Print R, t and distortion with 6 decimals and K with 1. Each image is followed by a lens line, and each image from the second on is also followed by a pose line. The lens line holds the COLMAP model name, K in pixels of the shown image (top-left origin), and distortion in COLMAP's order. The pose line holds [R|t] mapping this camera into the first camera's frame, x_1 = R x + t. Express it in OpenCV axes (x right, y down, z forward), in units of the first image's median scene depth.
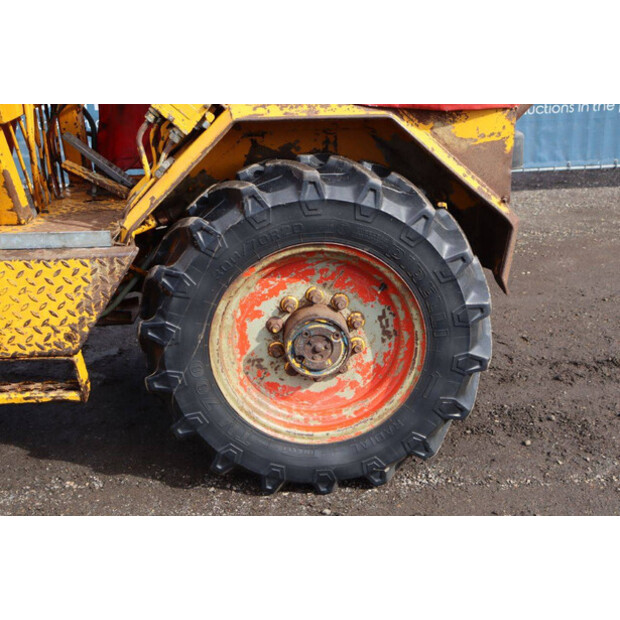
lens RADIAL K [[906.3, 0, 309.9], [0, 906.3, 310.0], [0, 0, 1]] dist [0.022129, 0.000000]
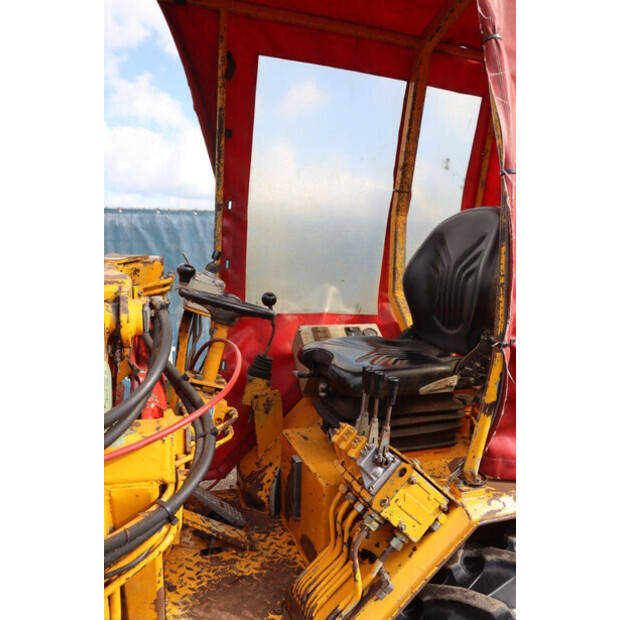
lens RADIAL K [[508.4, 0, 310.7], [0, 508.4, 308.1], [0, 0, 1]] dist [-0.064280, 0.010885]
pose [[0.973116, 0.023756, 0.229089, -0.312977], [0.038560, 0.963824, -0.263737, -0.264117], [-0.227066, 0.265480, 0.936996, 0.523855]]
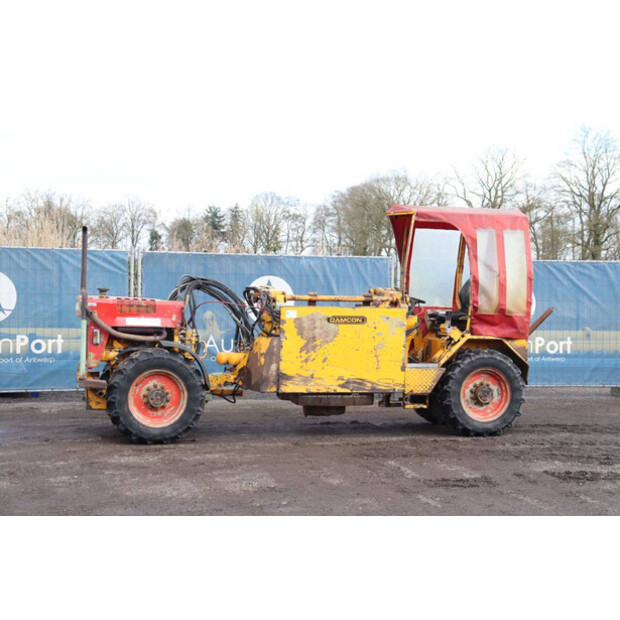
lens RADIAL K [[1025.3, 0, 308.7], [0, 1025.3, 309.2], [0, 0, 1]] dist [0.168797, 0.000000]
pose [[0.982895, 0.037895, 0.180228, -1.609766], [0.024196, 0.943551, -0.330343, 1.183533], [-0.182573, 0.329053, 0.926494, -3.242351]]
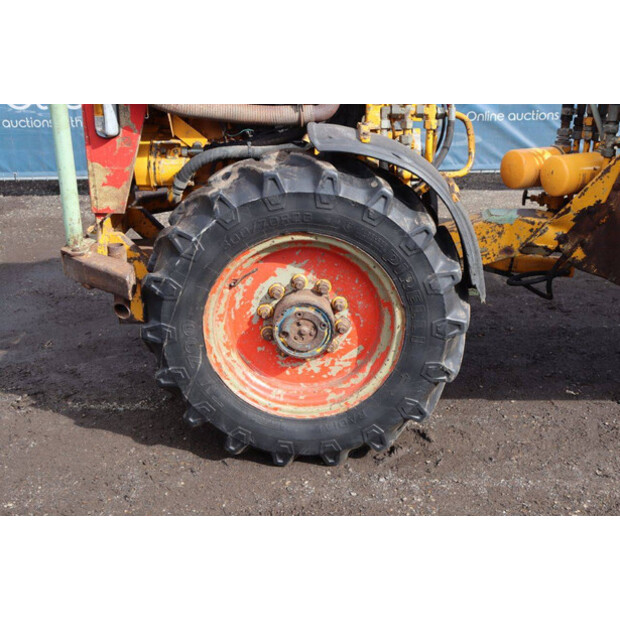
lens RADIAL K [[773.2, 0, 308.1], [0, 773.2, 307.8], [0, 0, 1]] dist [0.005214, 0.000000]
pose [[0.995965, 0.040716, -0.079973, -1.362444], [-0.039886, 0.999133, 0.011944, 0.075274], [0.080390, -0.008706, 0.996725, -0.009737]]
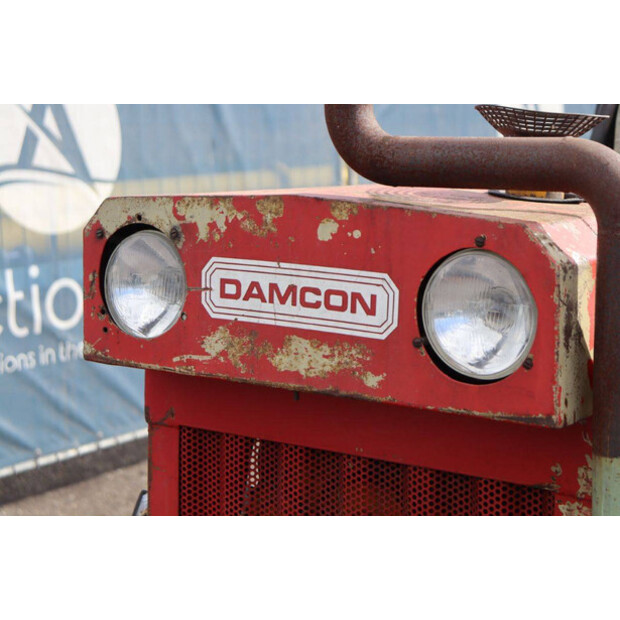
lens RADIAL K [[1450.0, 0, 311.1], [0, 1450.0, 308.6], [0, 0, 1]] dist [0.390456, 0.000000]
pose [[0.653228, -0.094706, 0.751215, -2.252238], [0.261725, 0.959231, -0.106656, -0.226768], [-0.710488, 0.266282, 0.651383, 0.575925]]
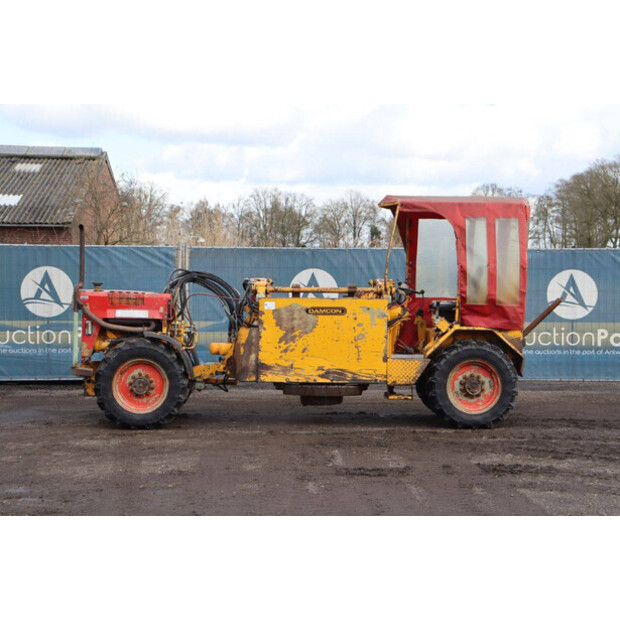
lens RADIAL K [[1025.3, 0, 307.8], [0, 1025.3, 307.0], [0, 0, 1]] dist [0.168797, 0.000000]
pose [[0.998584, 0.031911, -0.042555, -0.537657], [-0.044052, 0.944537, -0.325436, 1.214496], [0.029810, 0.326850, 0.944606, -3.399846]]
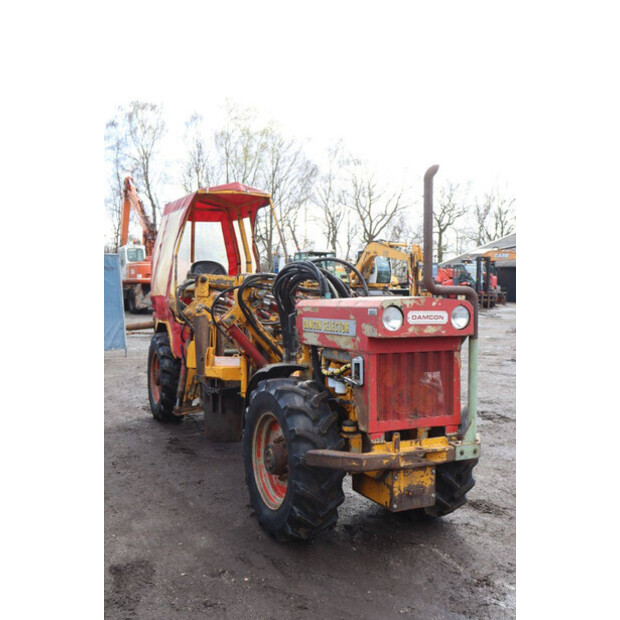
lens RADIAL K [[642.6, 0, 312.2], [0, 642.6, 310.1], [0, 0, 1]] dist [-0.061674, 0.000000]
pose [[-0.342417, -0.021235, 0.939308, -3.001460], [0.330964, 0.932938, 0.141741, -0.595163], [-0.879326, 0.359411, -0.312426, 1.636475]]
